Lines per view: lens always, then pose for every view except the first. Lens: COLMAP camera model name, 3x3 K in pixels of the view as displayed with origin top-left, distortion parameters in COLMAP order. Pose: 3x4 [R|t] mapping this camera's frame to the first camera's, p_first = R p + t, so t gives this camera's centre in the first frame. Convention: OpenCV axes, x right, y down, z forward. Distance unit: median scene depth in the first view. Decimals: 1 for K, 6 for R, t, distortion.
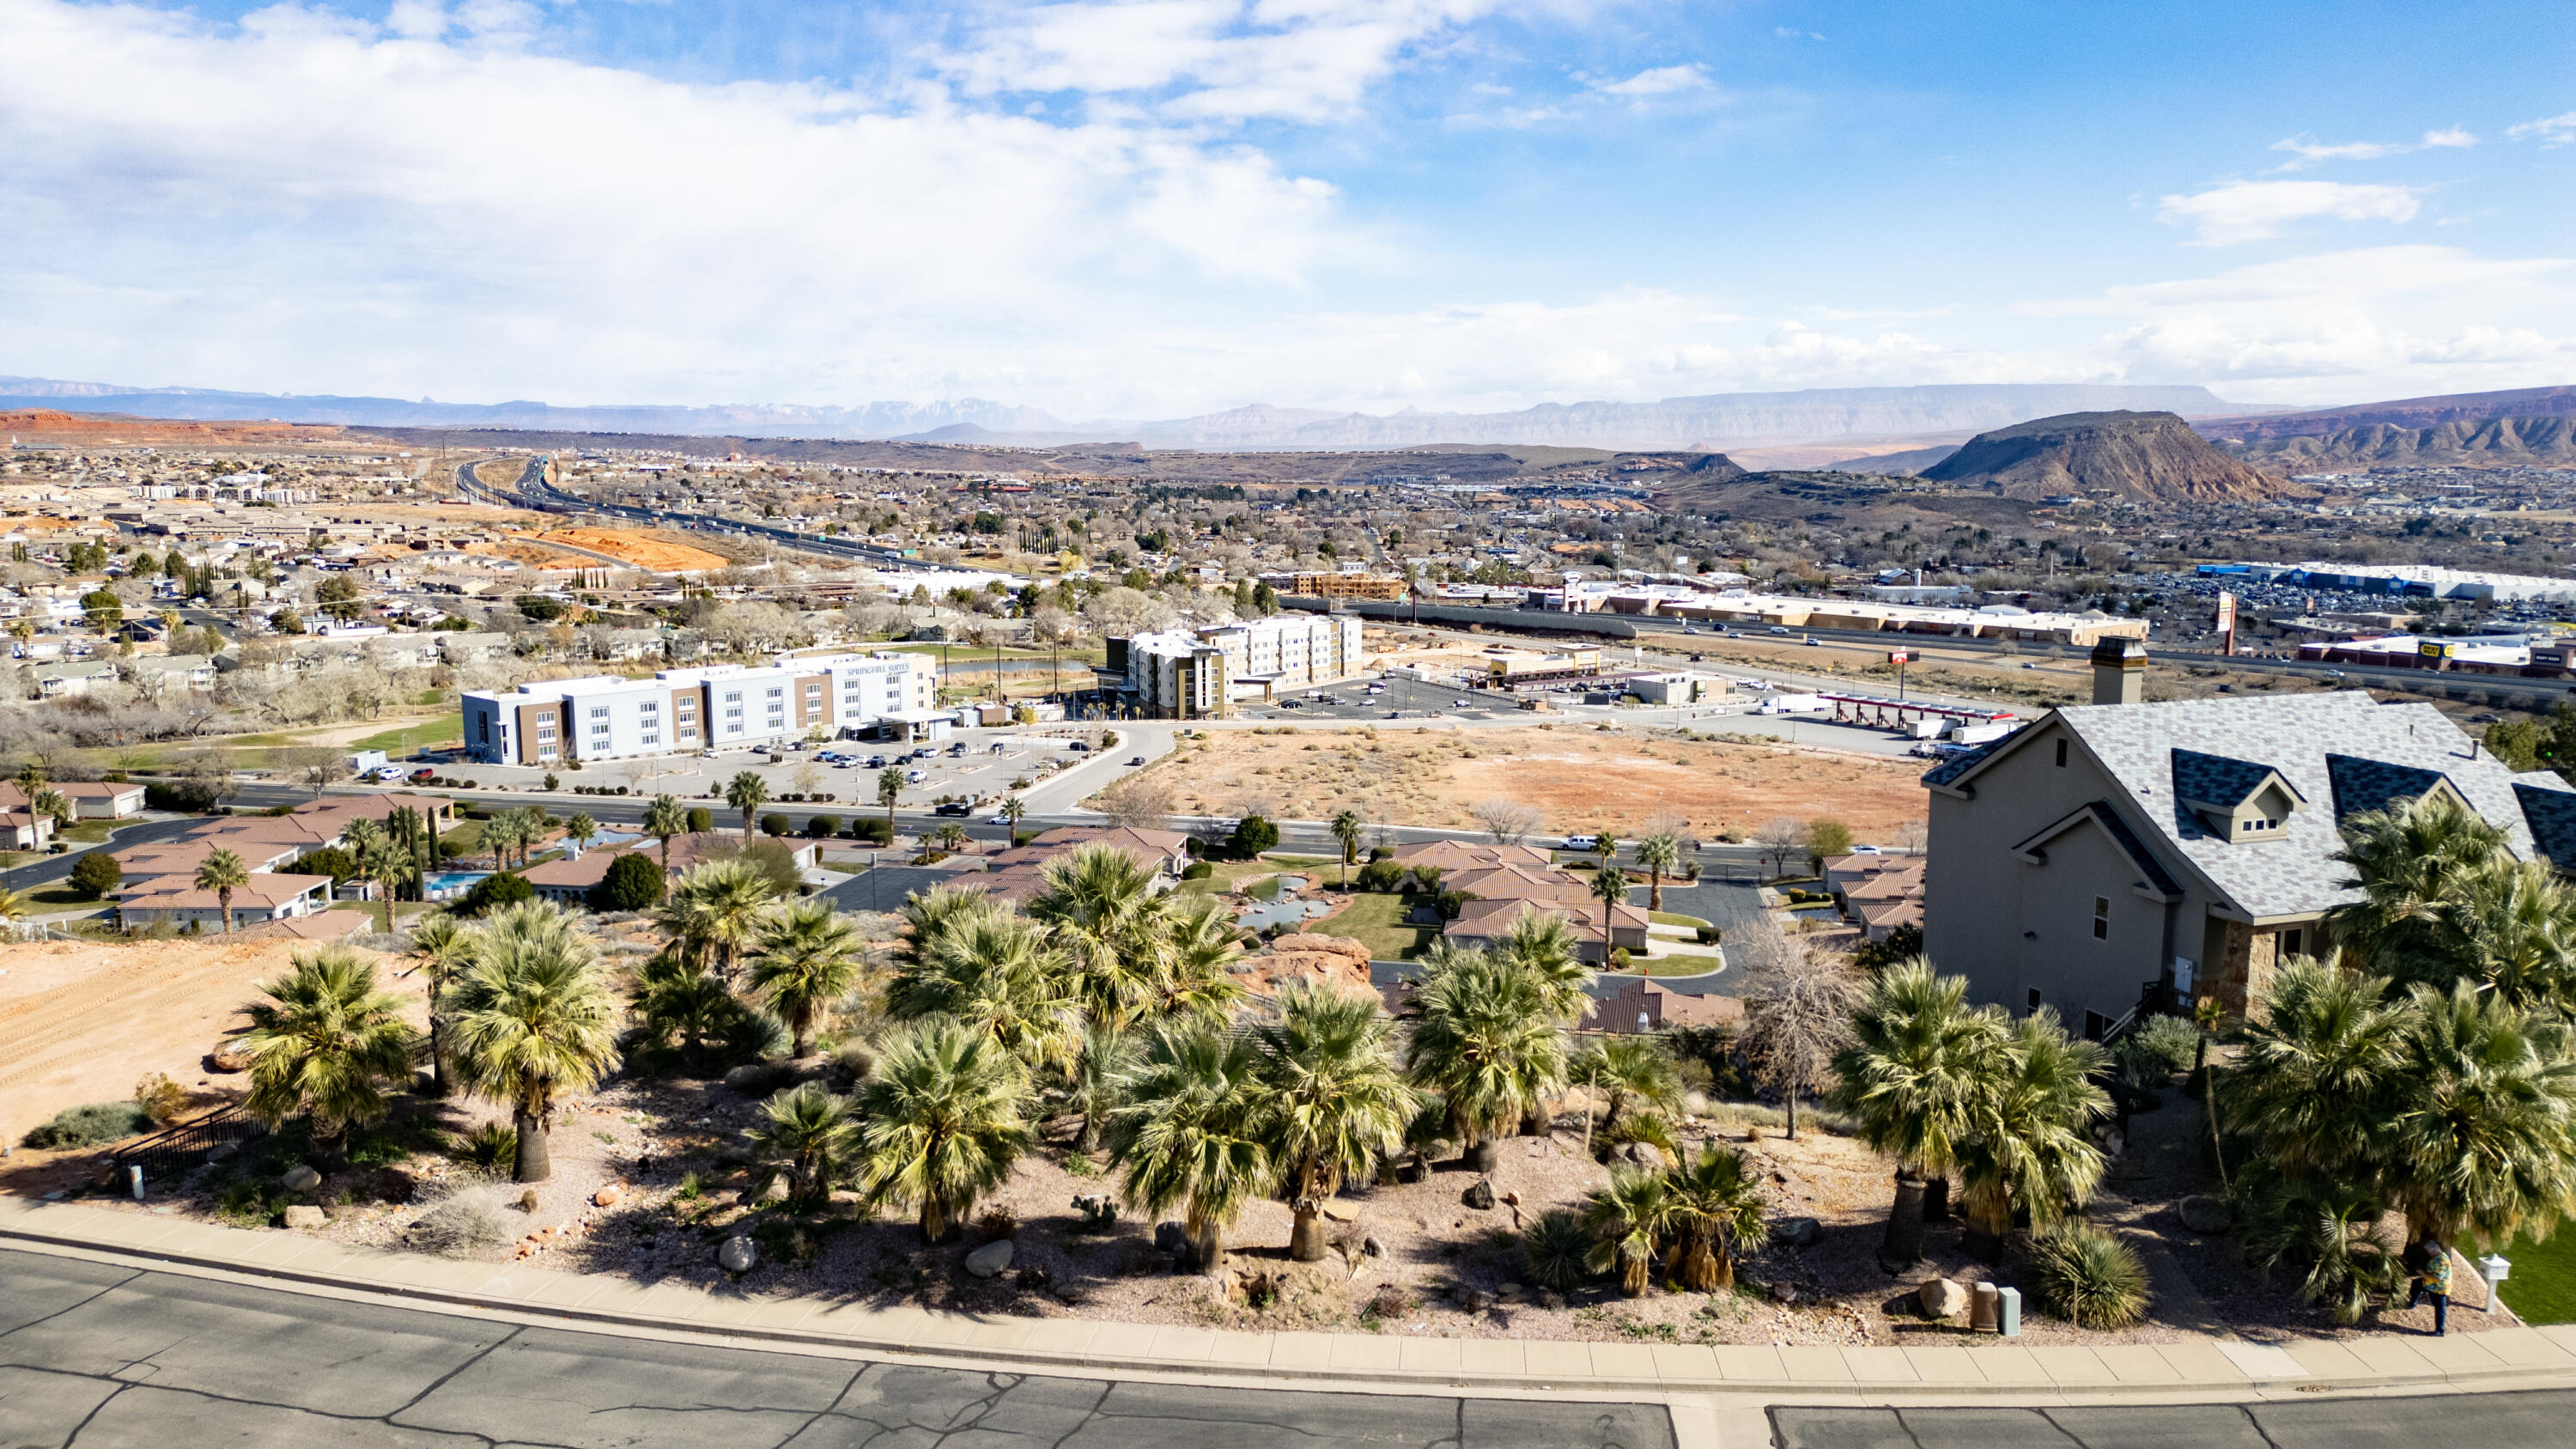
lens RADIAL K [[1783.3, 0, 1292.7], [0, 1783.3, 721.0], [0, 0, 1]] dist [0.083889, -0.086020]
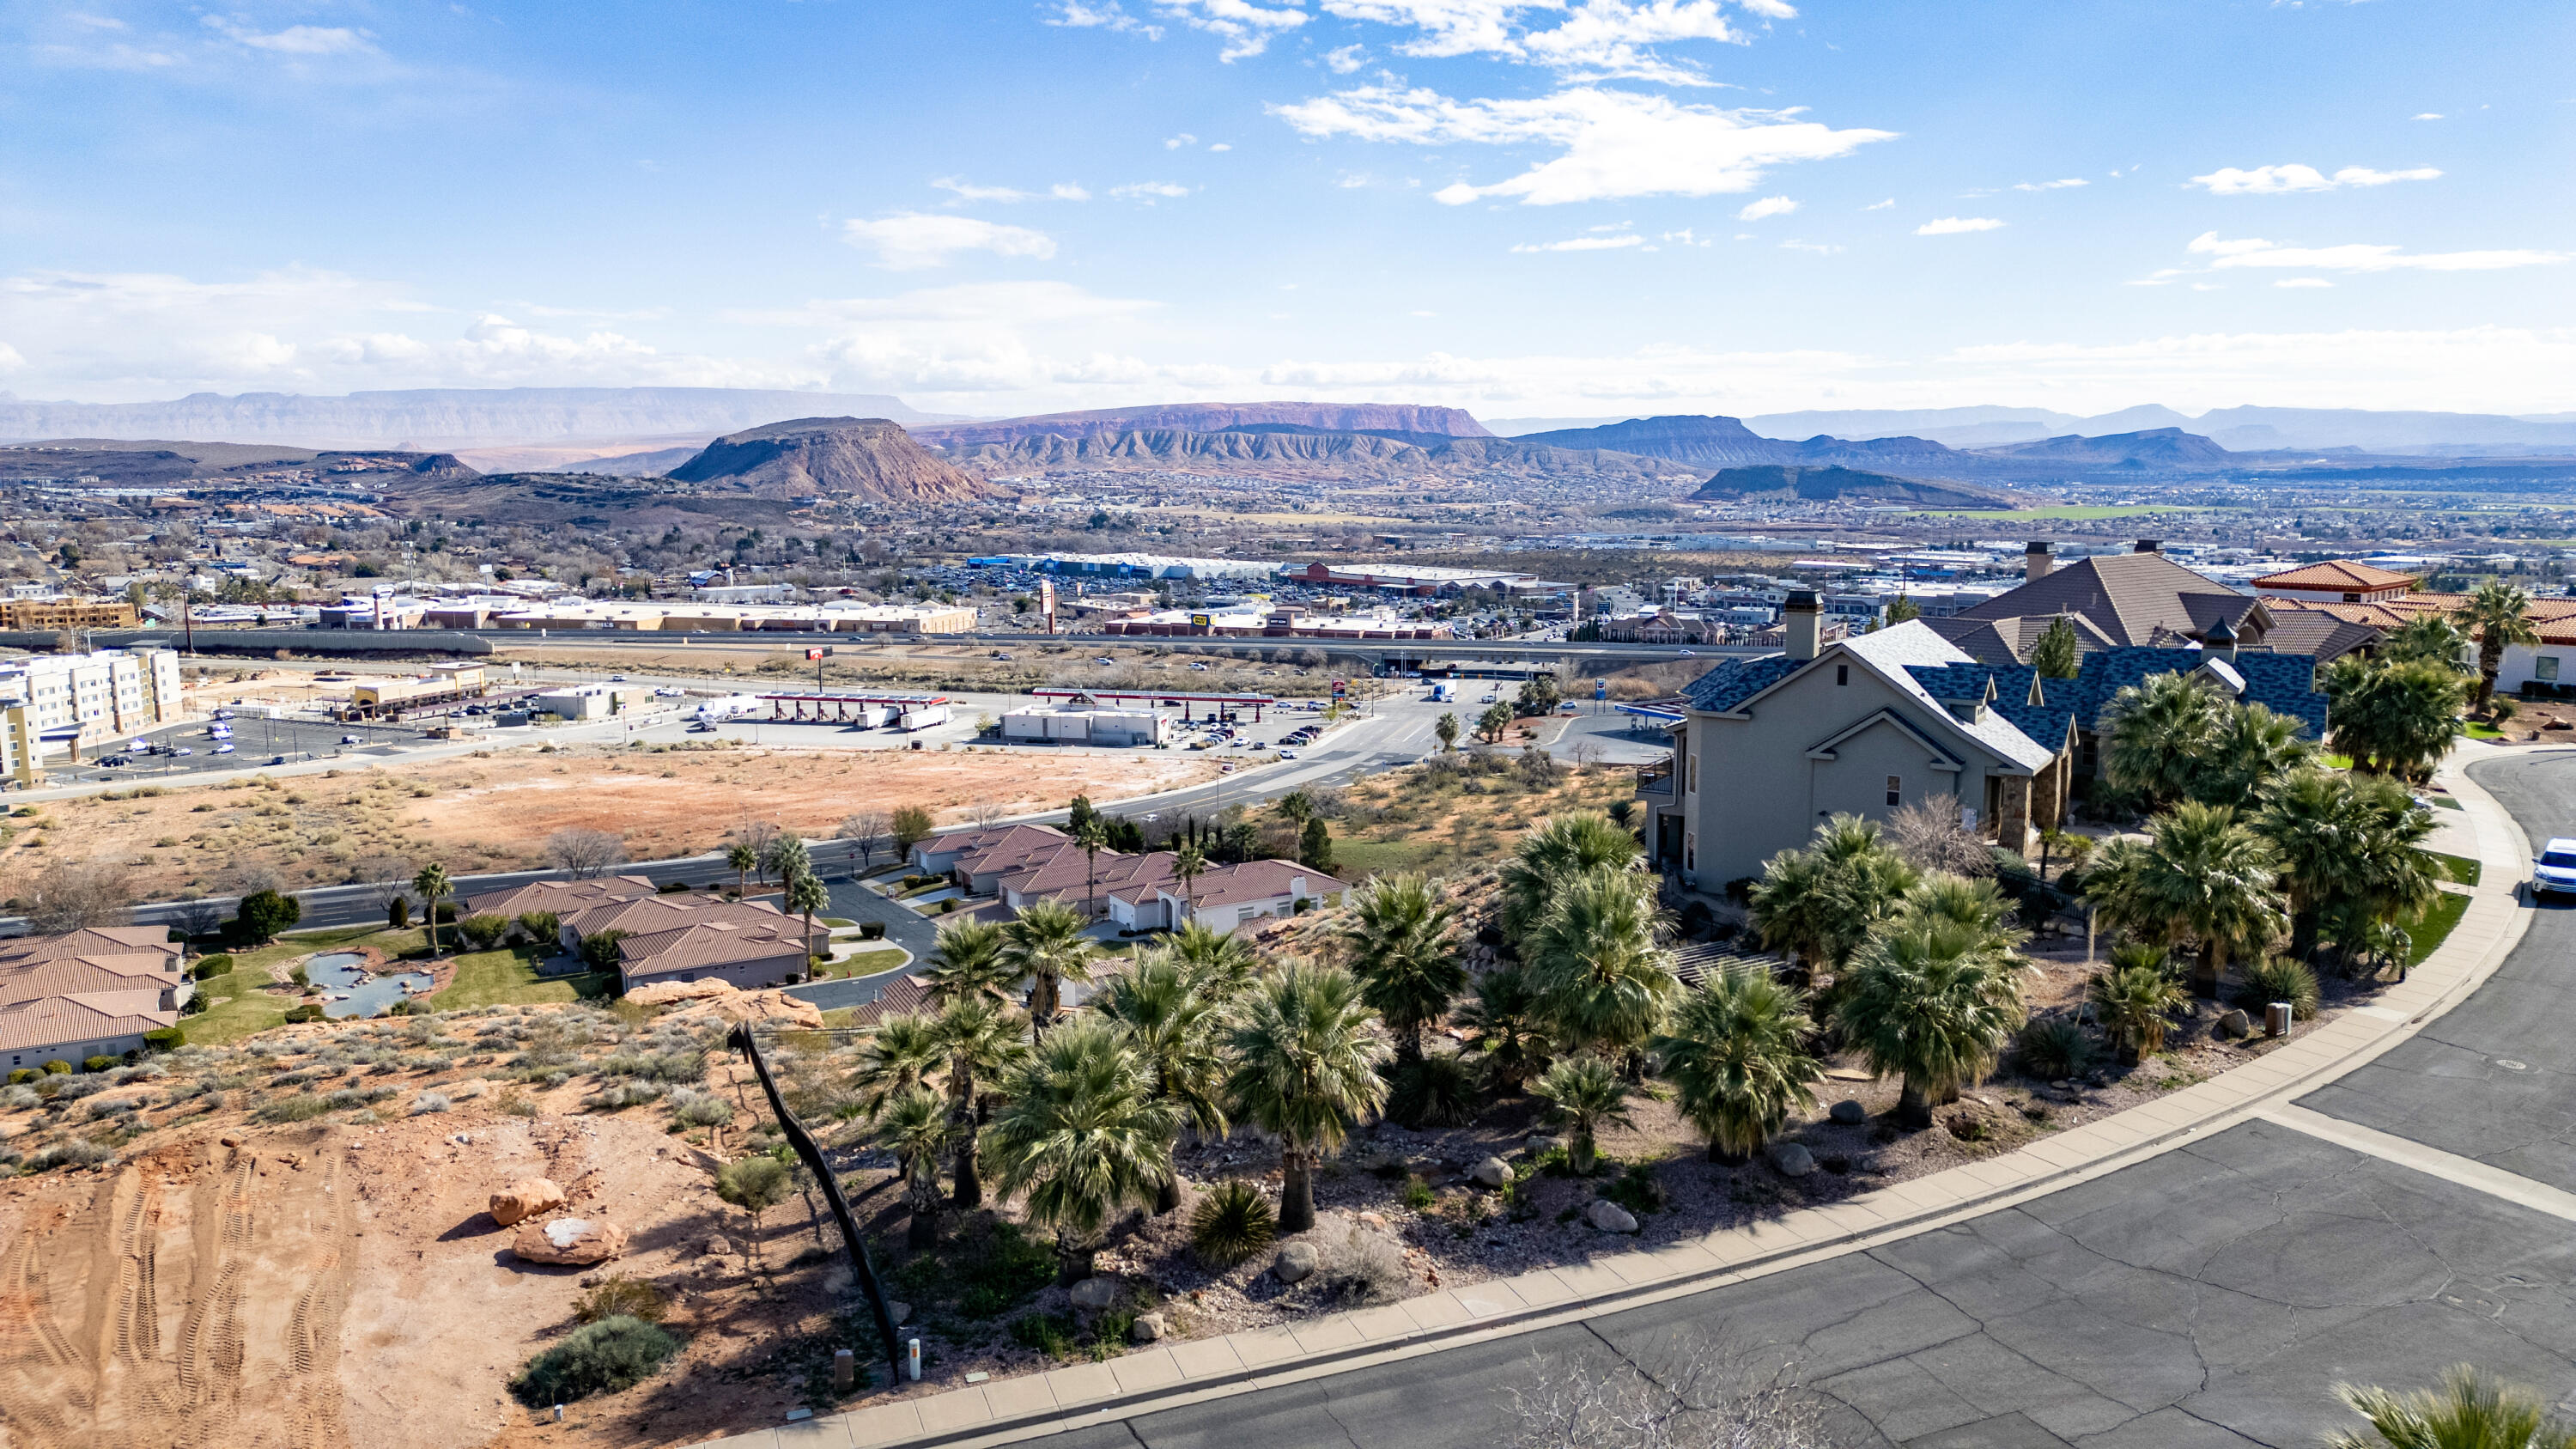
lens RADIAL K [[1783.3, 0, 1292.7], [0, 1783.3, 721.0], [0, 0, 1]] dist [0.083889, -0.086020]
pose [[0.780918, -0.091983, 0.617823, -0.087654], [0.092677, 0.995213, 0.031028, -0.003414], [-0.617720, 0.033027, 0.785705, 0.023273]]
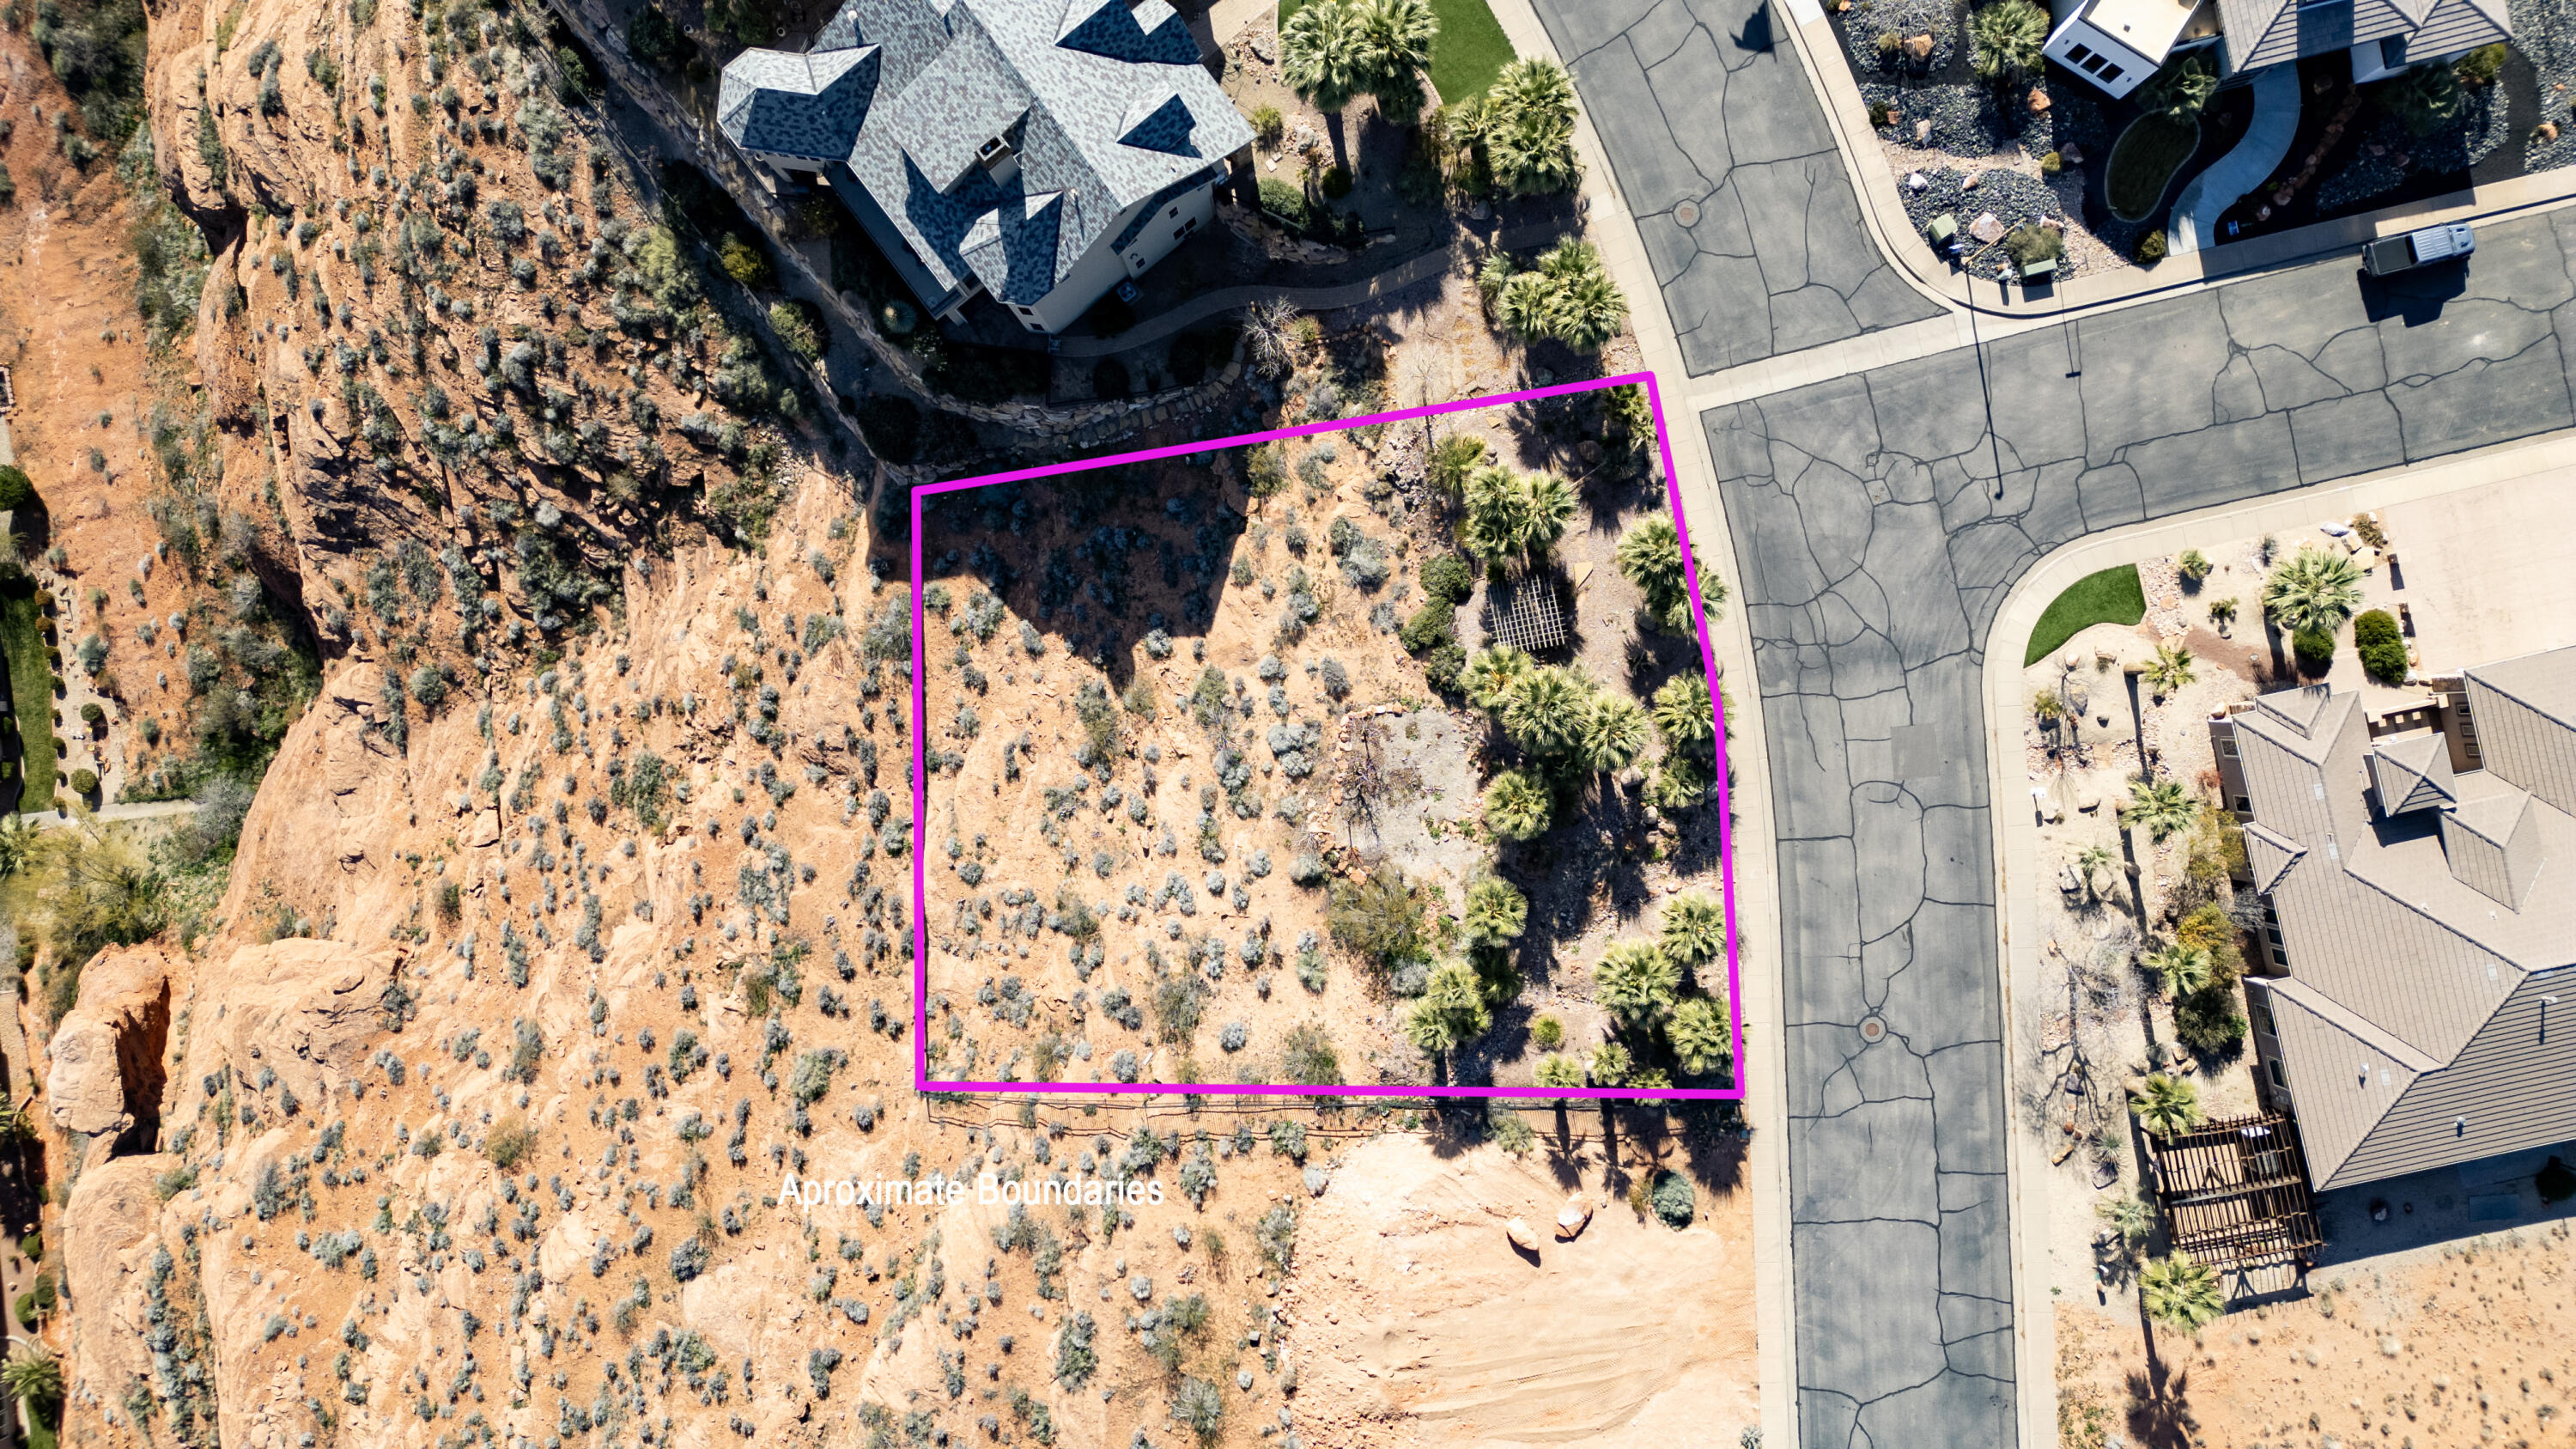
lens RADIAL K [[1783.3, 0, 1292.7], [0, 1783.3, 721.0], [0, 0, 1]] dist [0.083889, -0.086020]
pose [[-0.317254, -0.948297, -0.009089, -0.001614], [0.135833, -0.054925, 0.989208, -0.174977], [-0.938562, 0.312595, 0.146235, 0.093987]]
